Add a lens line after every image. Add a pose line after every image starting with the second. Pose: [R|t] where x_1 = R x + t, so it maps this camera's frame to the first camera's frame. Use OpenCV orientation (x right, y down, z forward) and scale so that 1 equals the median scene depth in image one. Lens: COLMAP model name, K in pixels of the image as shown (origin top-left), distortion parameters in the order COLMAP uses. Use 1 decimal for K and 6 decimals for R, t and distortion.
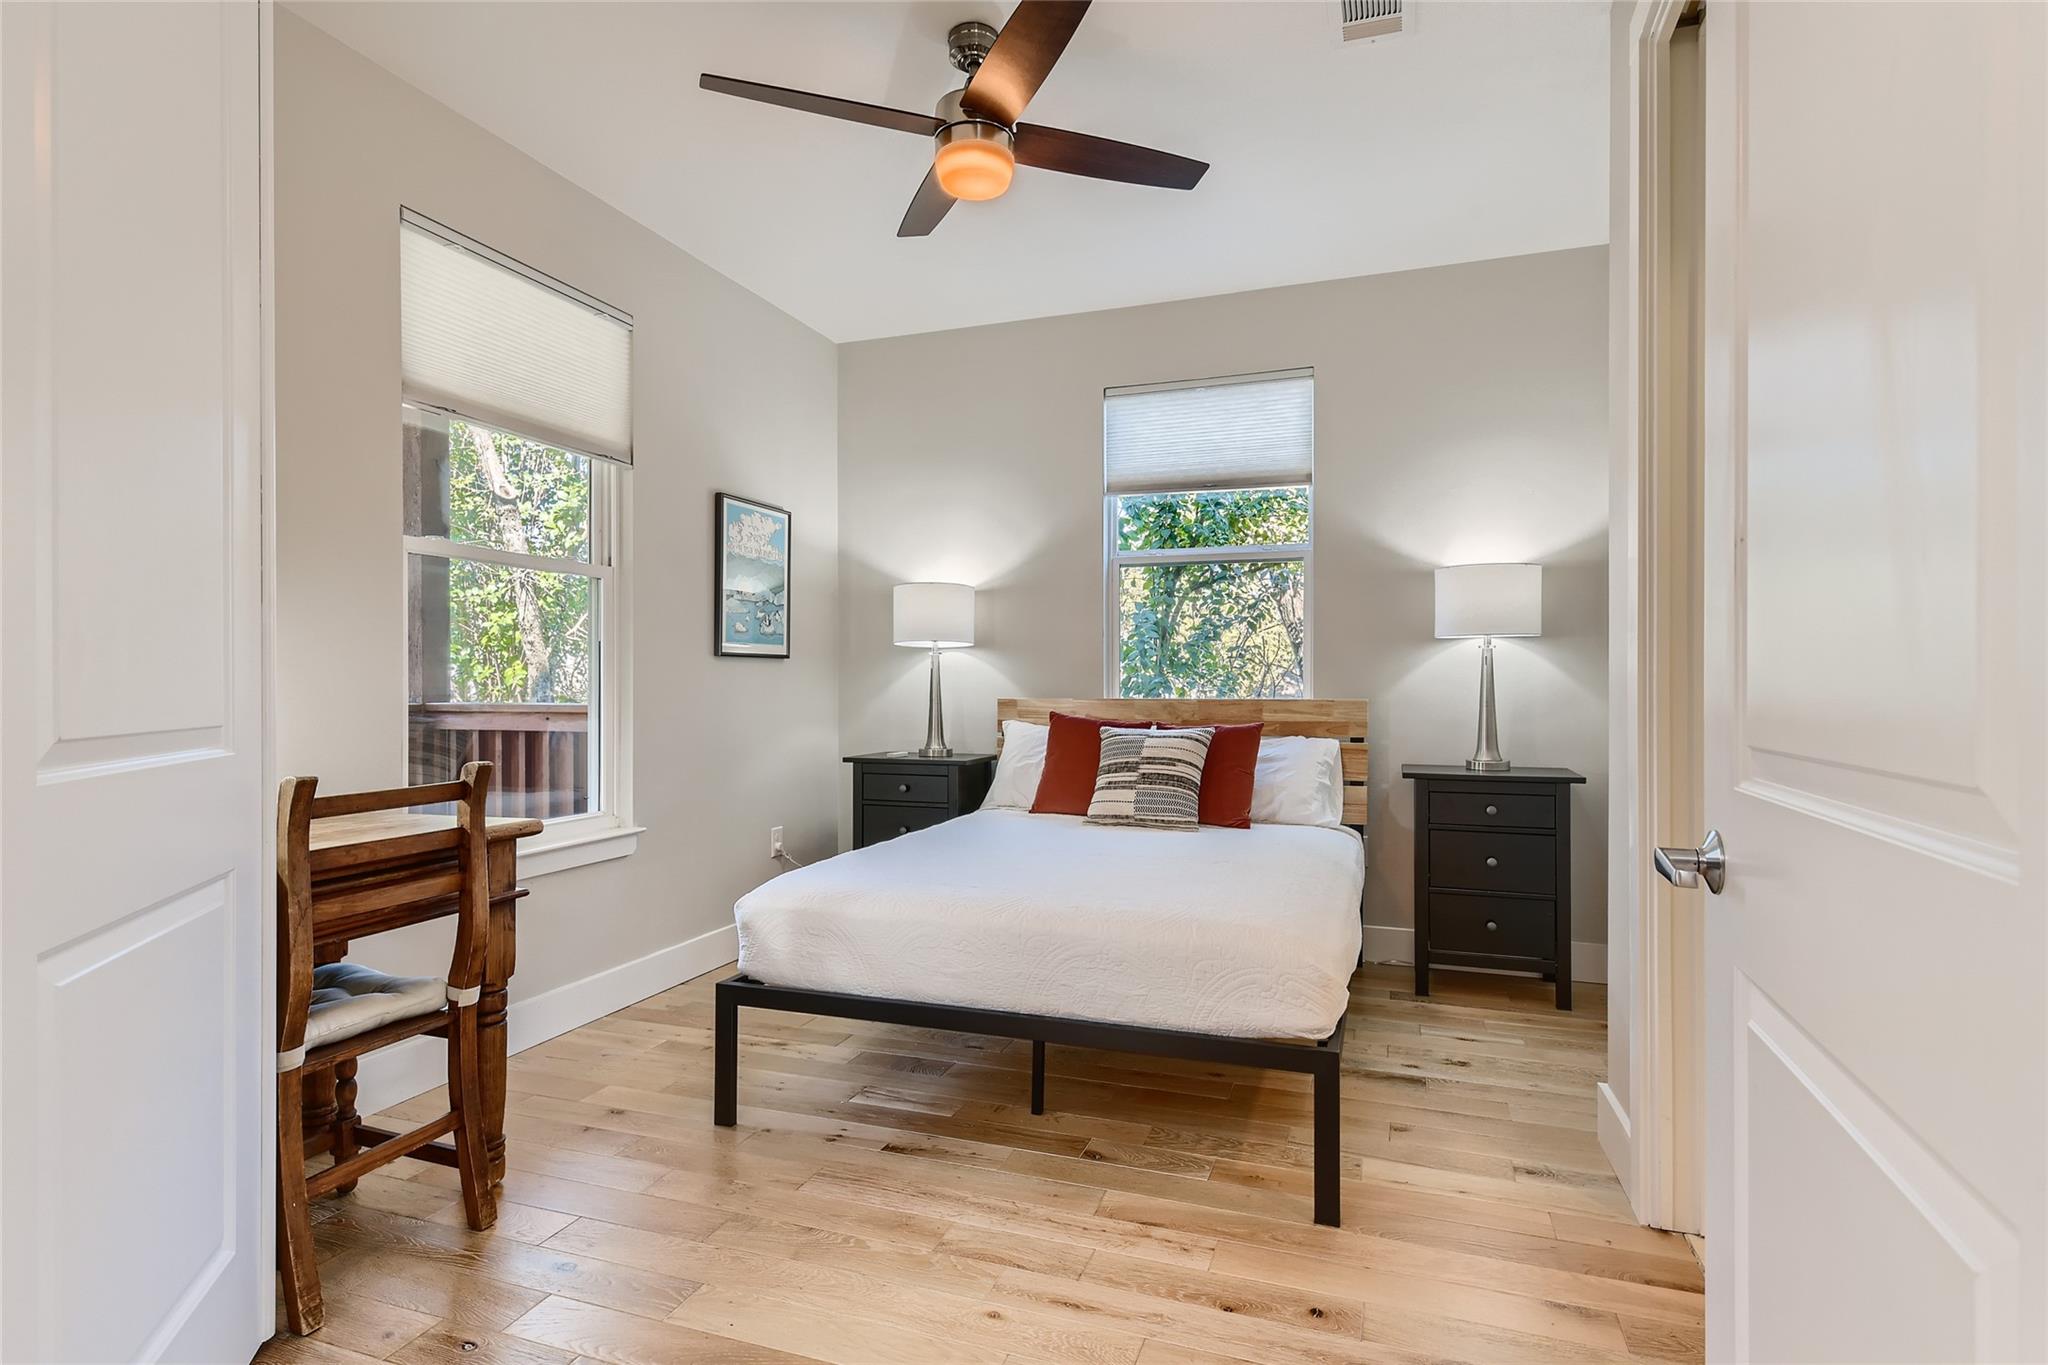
lens RADIAL K [[1008.3, 0, 1024.0], [0, 1008.3, 682.5], [0, 0, 1]] dist [0.000980, 0.000169]
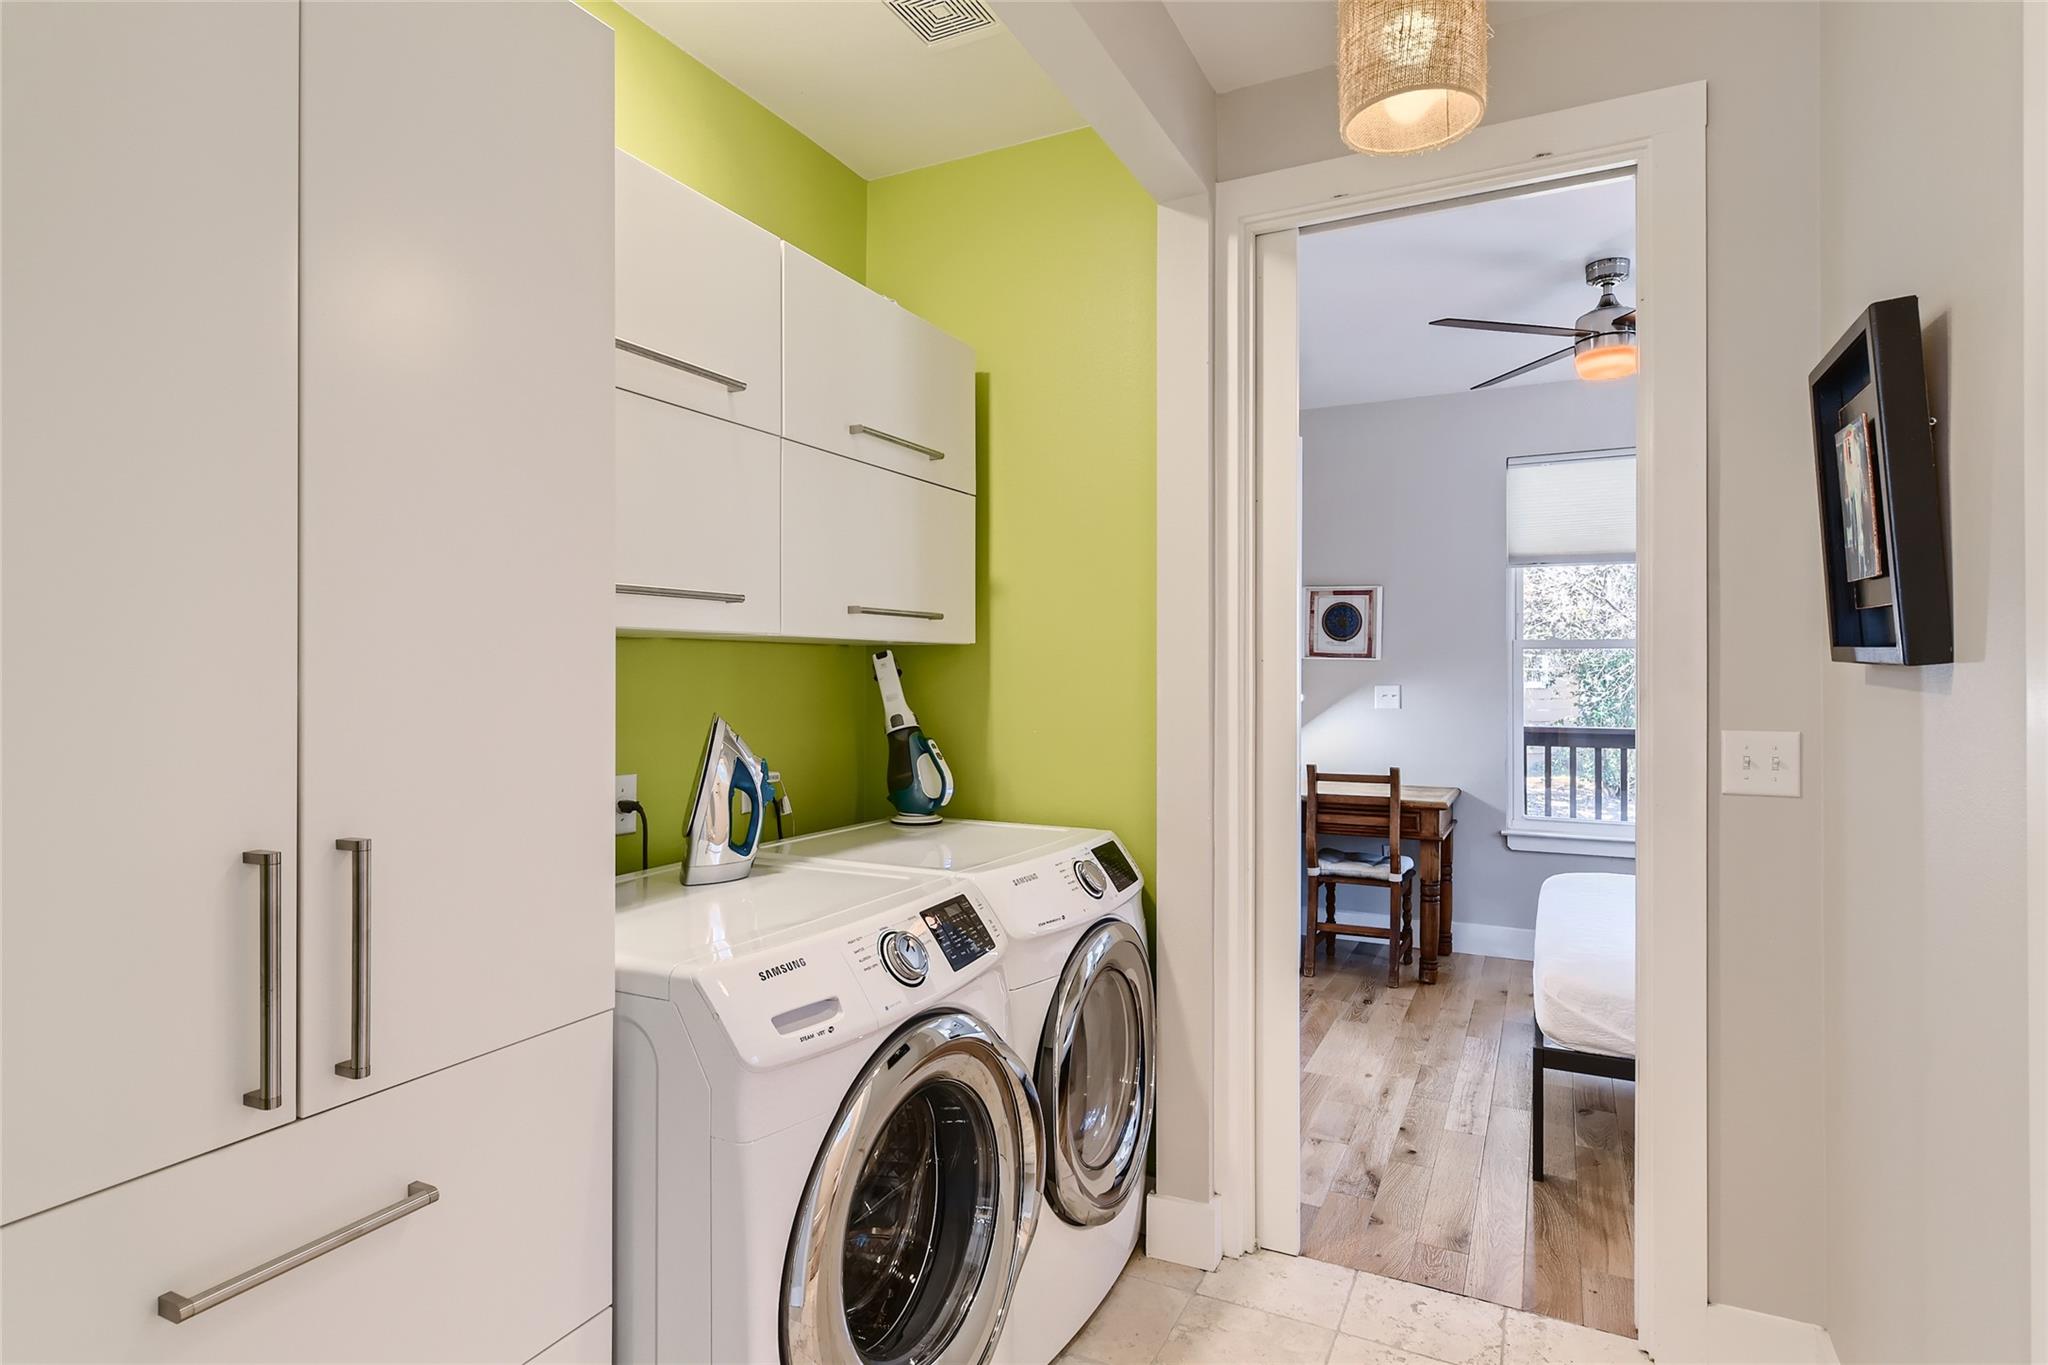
lens RADIAL K [[1052.2, 0, 1024.0], [0, 1052.2, 682.5], [0, 0, 1]] dist [0.001677, 0.000091]
pose [[-0.139981, 0.000930, -0.990154, 1.999464], [0.004550, 0.999990, 0.000296, -0.116344], [0.990144, -0.004464, -0.139984, 0.628140]]
